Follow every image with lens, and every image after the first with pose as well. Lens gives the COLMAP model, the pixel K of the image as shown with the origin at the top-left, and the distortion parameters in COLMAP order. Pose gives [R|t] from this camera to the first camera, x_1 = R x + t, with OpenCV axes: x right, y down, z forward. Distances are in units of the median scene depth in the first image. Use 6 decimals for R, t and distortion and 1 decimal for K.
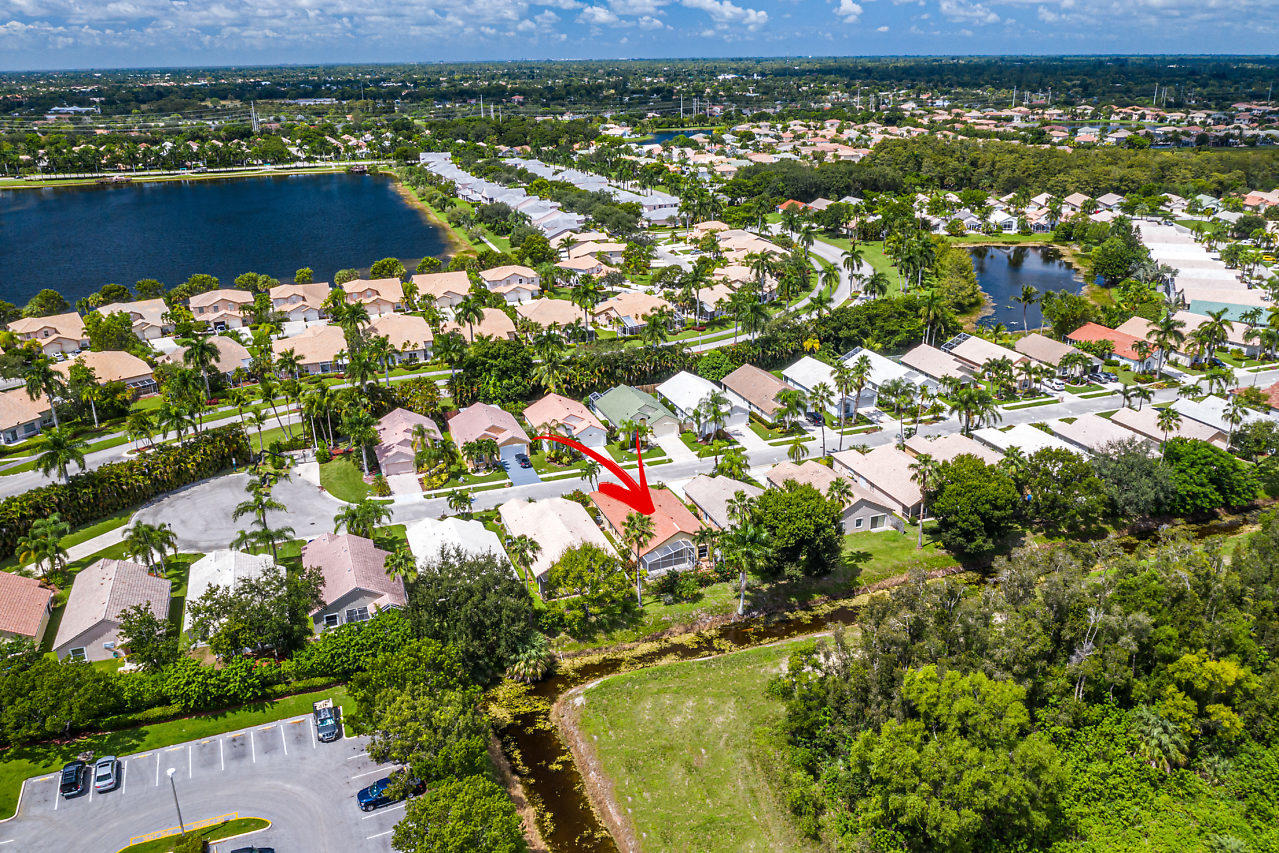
lens RADIAL K [[1007.6, 0, 639.5], [0, 1007.6, 426.5], [0, 0, 1]] dist [-0.019113, -0.011633]
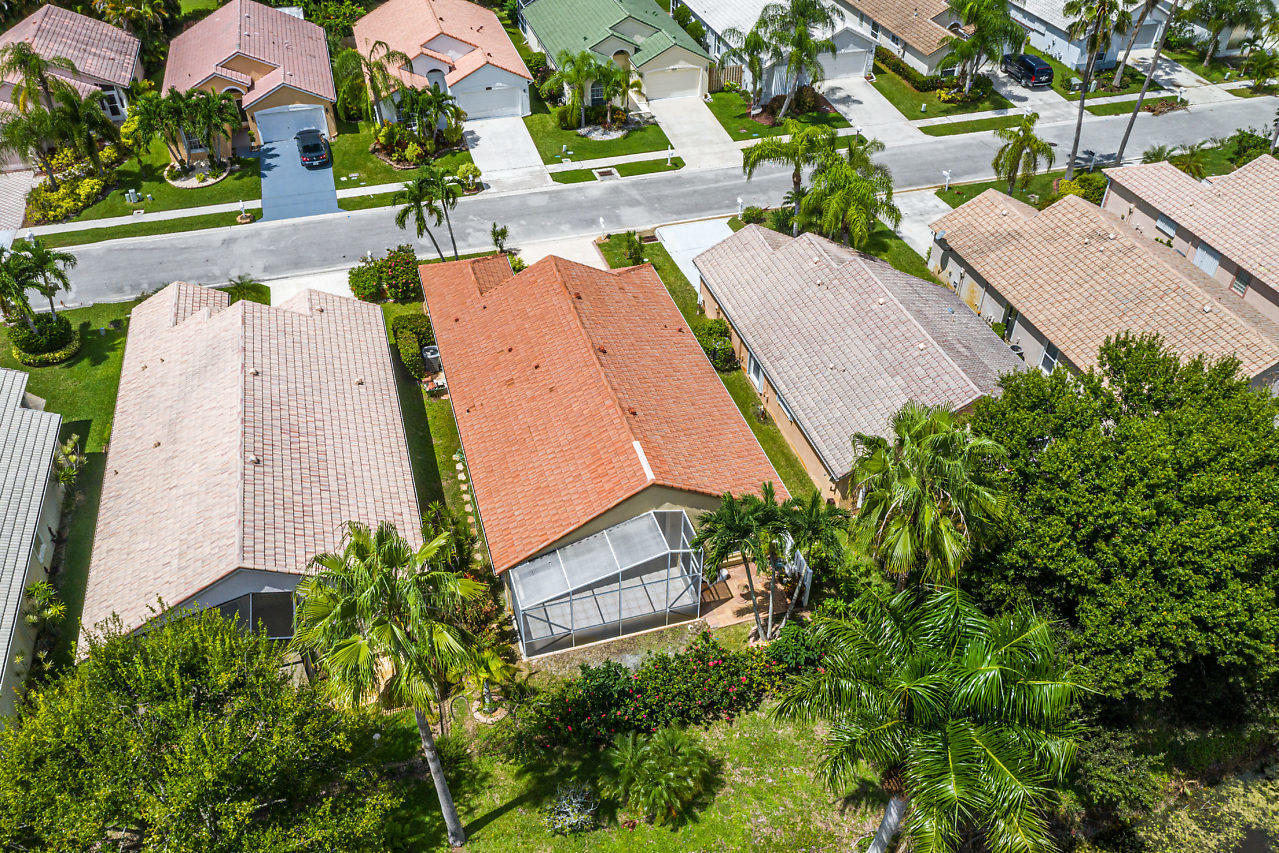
lens RADIAL K [[1007.6, 0, 639.5], [0, 1007.6, 426.5], [0, 0, 1]] dist [-0.019113, -0.011633]
pose [[0.997931, 0.053492, -0.035672, 0.034426], [-0.038843, 0.943707, 0.328493, 0.001757], [0.051236, -0.326428, 0.943832, 0.568620]]
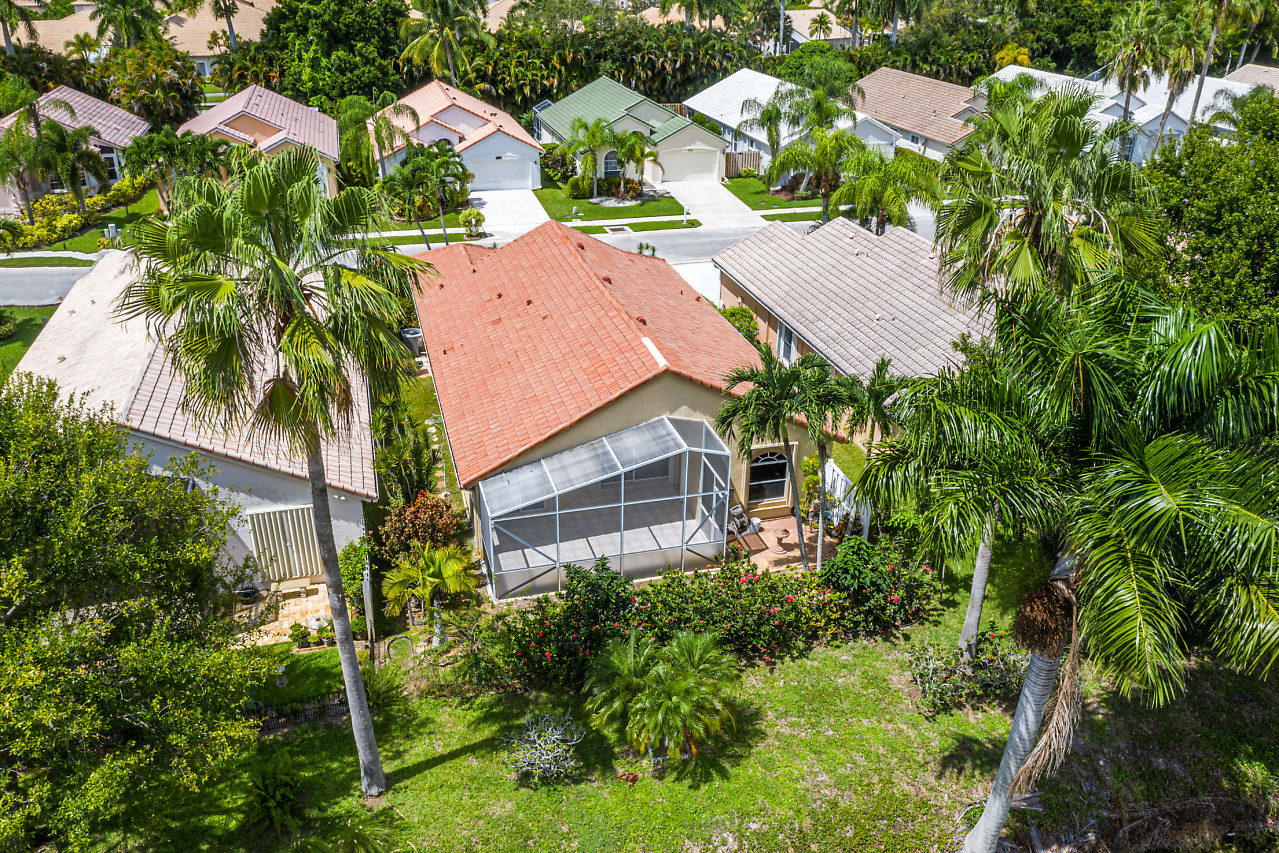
lens RADIAL K [[1007.6, 0, 639.5], [0, 1007.6, 426.5], [0, 0, 1]] dist [-0.019113, -0.011633]
pose [[0.996568, 0.057240, -0.059793, 0.036229], [-0.051168, 0.993814, 0.098572, 0.071535], [0.065065, -0.095175, 0.993332, 0.596350]]
